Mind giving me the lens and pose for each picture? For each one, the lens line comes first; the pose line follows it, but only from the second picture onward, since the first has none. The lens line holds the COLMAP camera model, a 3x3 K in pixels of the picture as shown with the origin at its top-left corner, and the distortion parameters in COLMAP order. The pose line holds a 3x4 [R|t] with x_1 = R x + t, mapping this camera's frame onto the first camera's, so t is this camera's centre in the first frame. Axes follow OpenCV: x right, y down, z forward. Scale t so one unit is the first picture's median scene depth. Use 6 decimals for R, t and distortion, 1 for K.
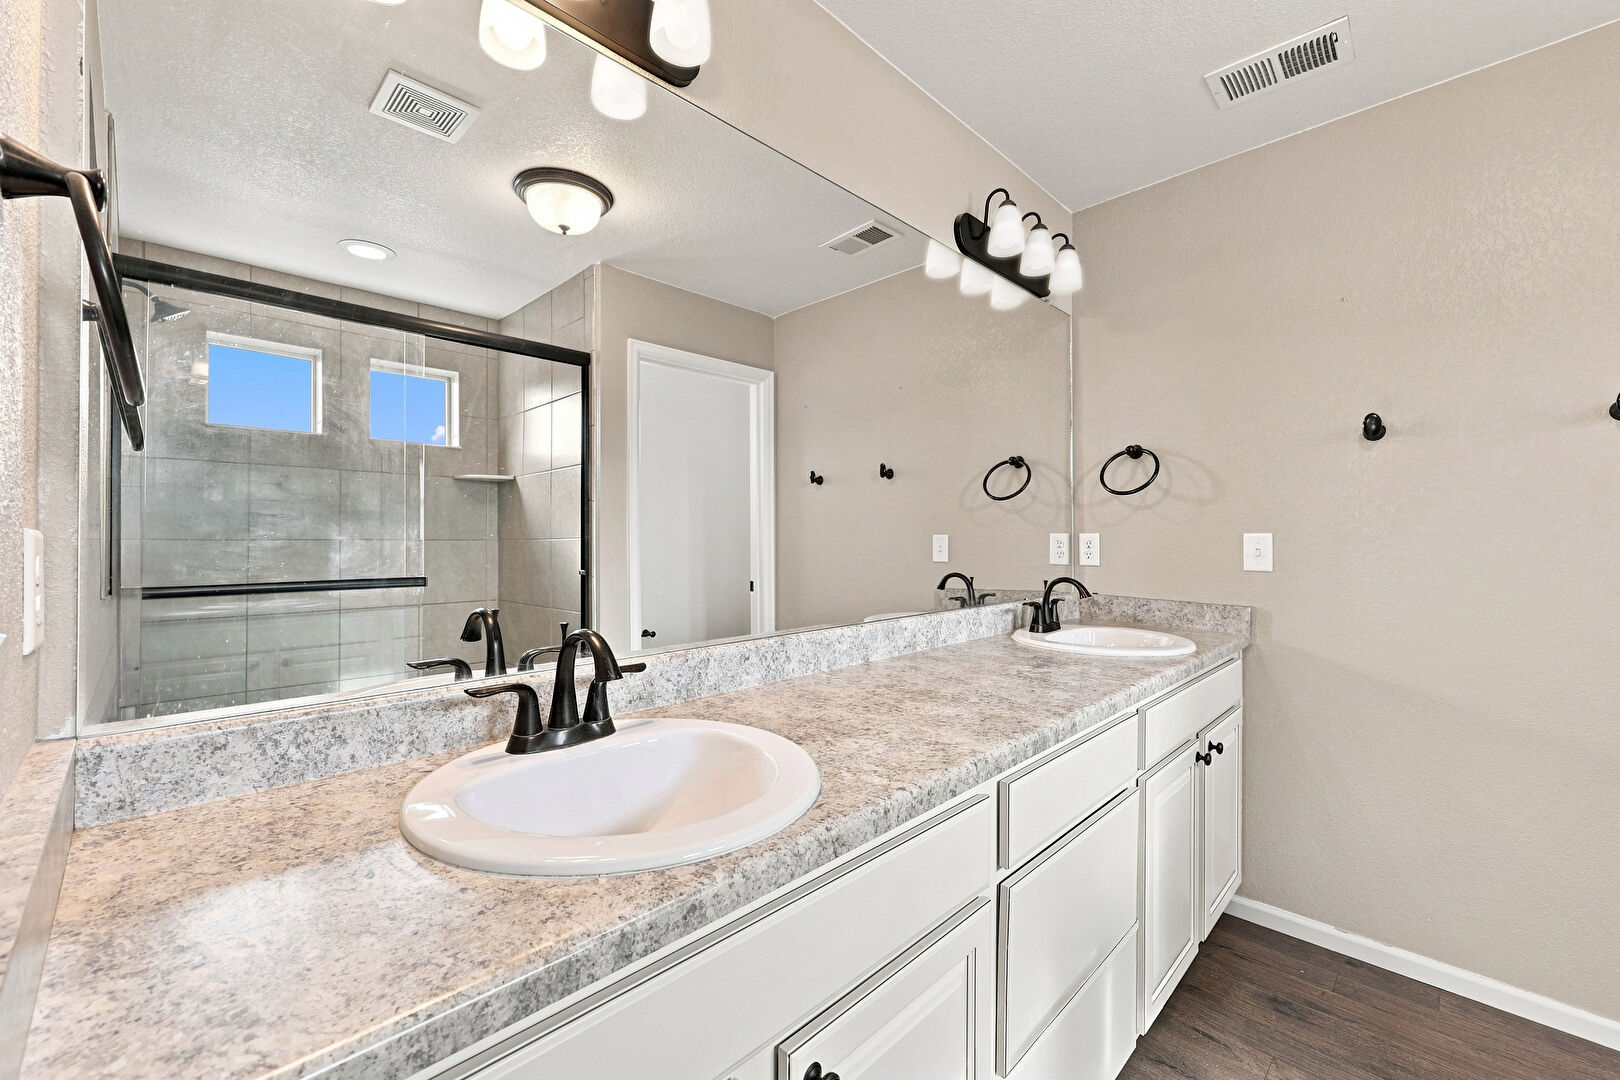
lens RADIAL K [[659.2, 0, 803.9], [0, 659.2, 537.1], [0, 0, 1]] dist [-0.003148, -0.000201]
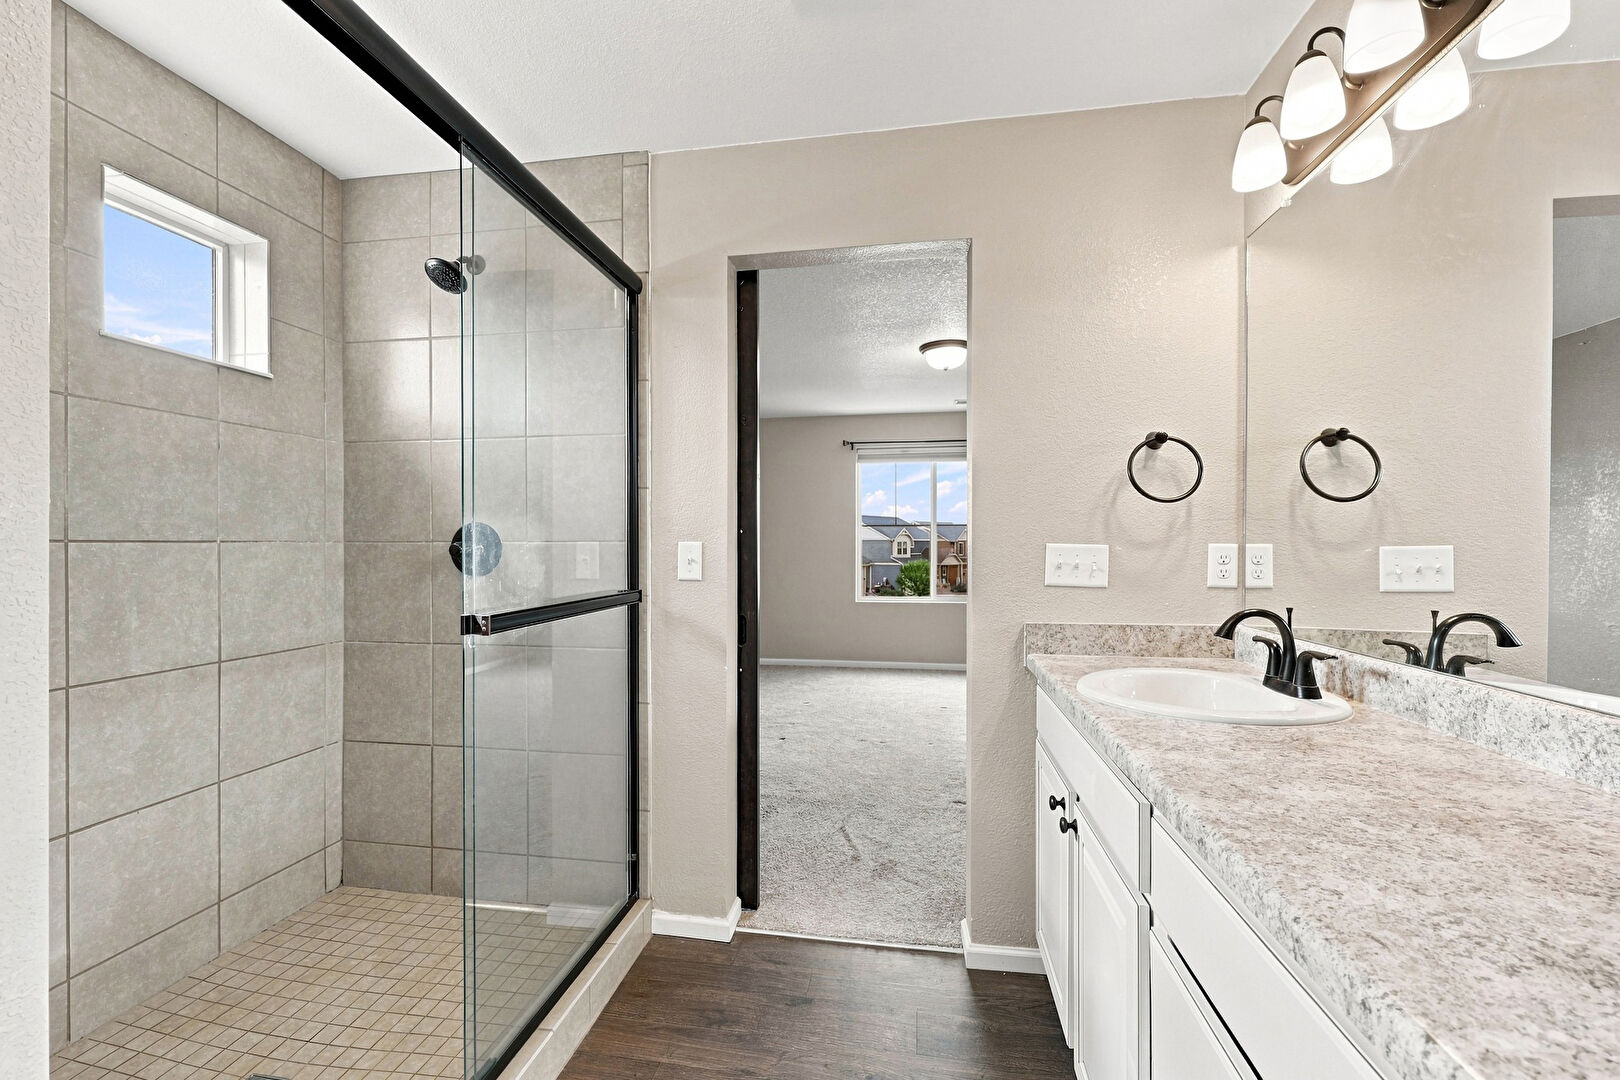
lens RADIAL K [[659.2, 0, 803.9], [0, 659.2, 537.1], [0, 0, 1]] dist [-0.003148, -0.000201]
pose [[-0.806839, -0.006818, -0.590732, 1.131108], [-0.004947, 0.999976, -0.004784, -0.005462], [0.590750, -0.000938, -0.806854, 1.322079]]
